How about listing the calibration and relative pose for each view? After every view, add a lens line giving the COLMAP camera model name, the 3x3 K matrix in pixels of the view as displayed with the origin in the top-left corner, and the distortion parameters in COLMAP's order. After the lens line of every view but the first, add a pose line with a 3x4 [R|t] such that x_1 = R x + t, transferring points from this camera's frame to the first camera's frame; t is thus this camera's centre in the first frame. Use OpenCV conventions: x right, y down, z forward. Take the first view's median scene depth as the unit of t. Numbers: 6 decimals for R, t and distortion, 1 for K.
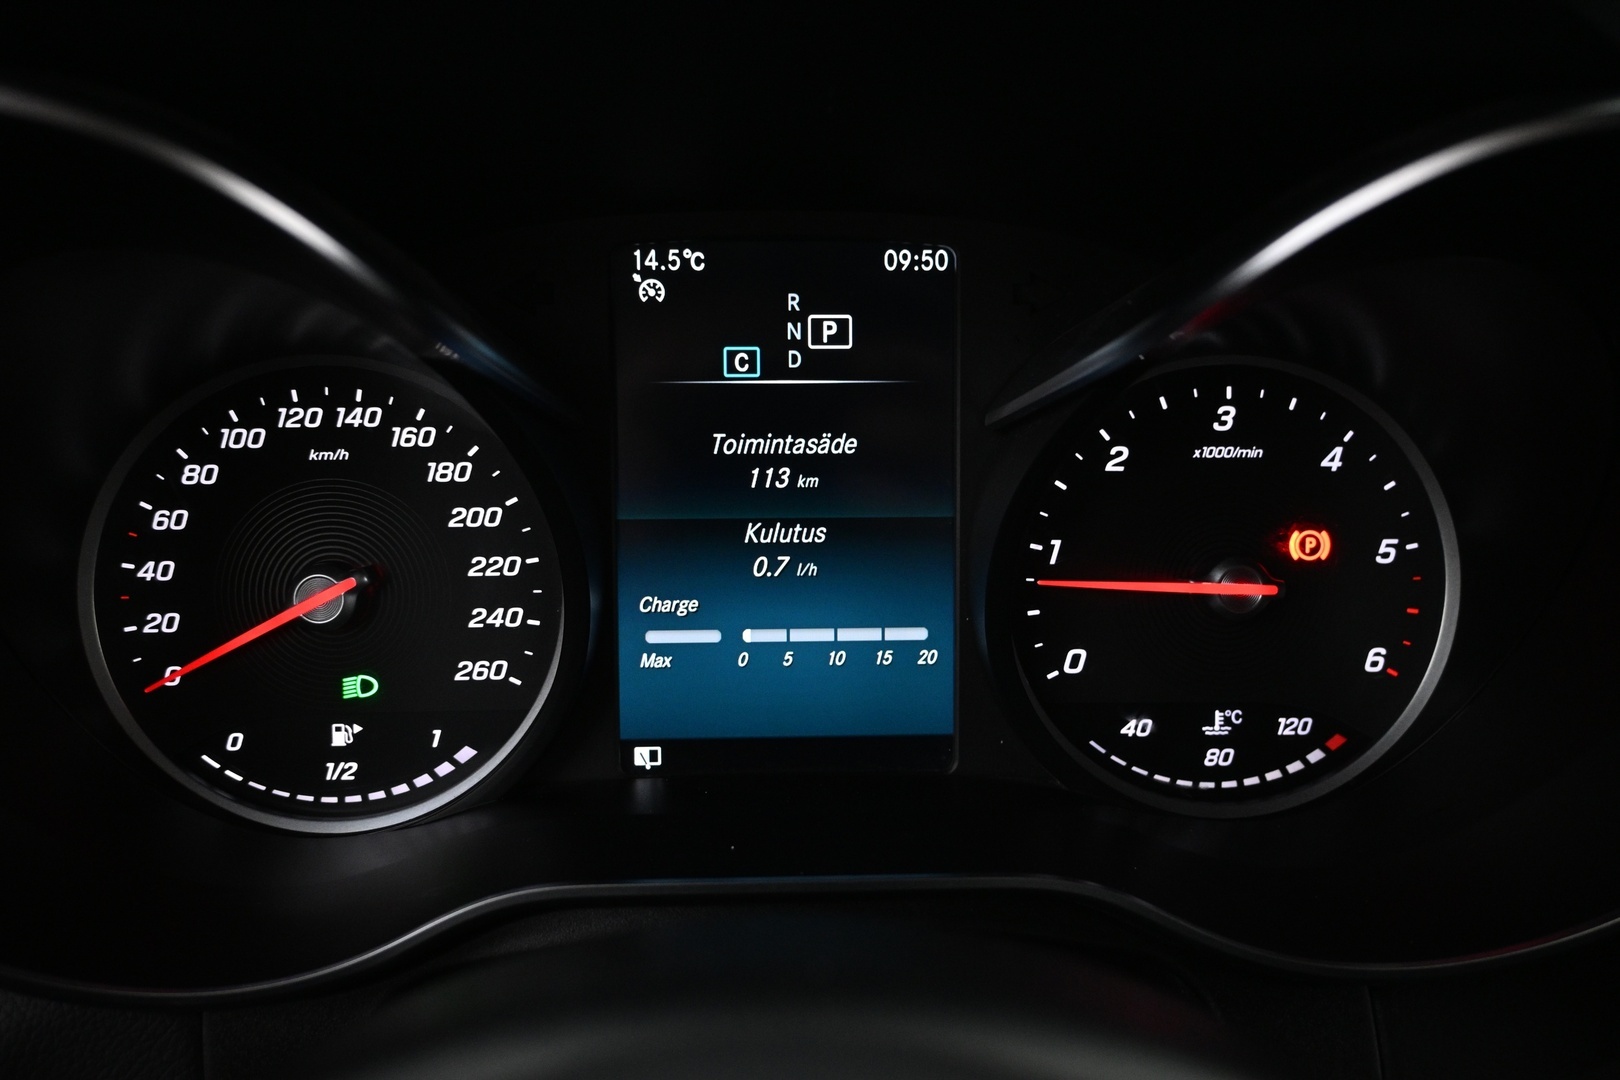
lens RADIAL K [[1293.3, 0, 812.1], [0, 1293.3, 536.4], [0, 0, 1]] dist [0.003413, -0.000511]
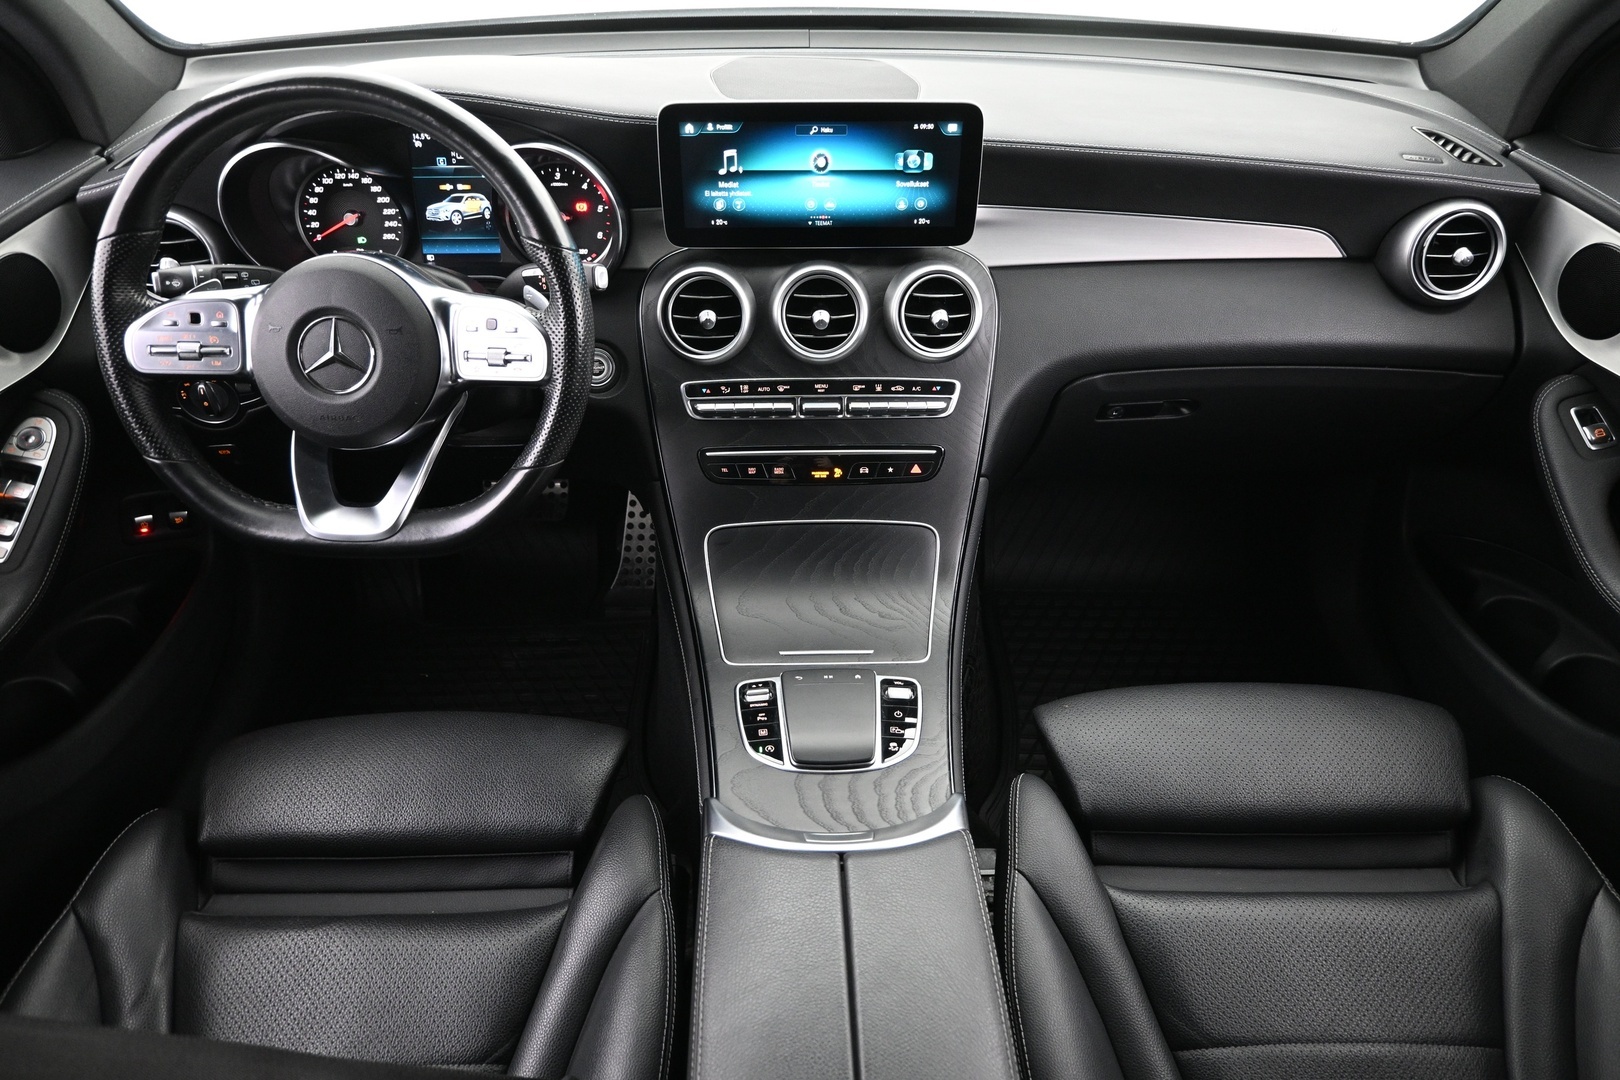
lens RADIAL K [[1130.4, 0, 806.5], [0, 1130.4, 544.9], [0, 0, 1]] dist [-0.008649, -0.003063]
pose [[0.999902, 0.010168, -0.009660, 1.211103], [-0.006295, 0.940882, 0.338675, -0.216702], [0.012533, -0.338581, 0.940854, -2.940557]]
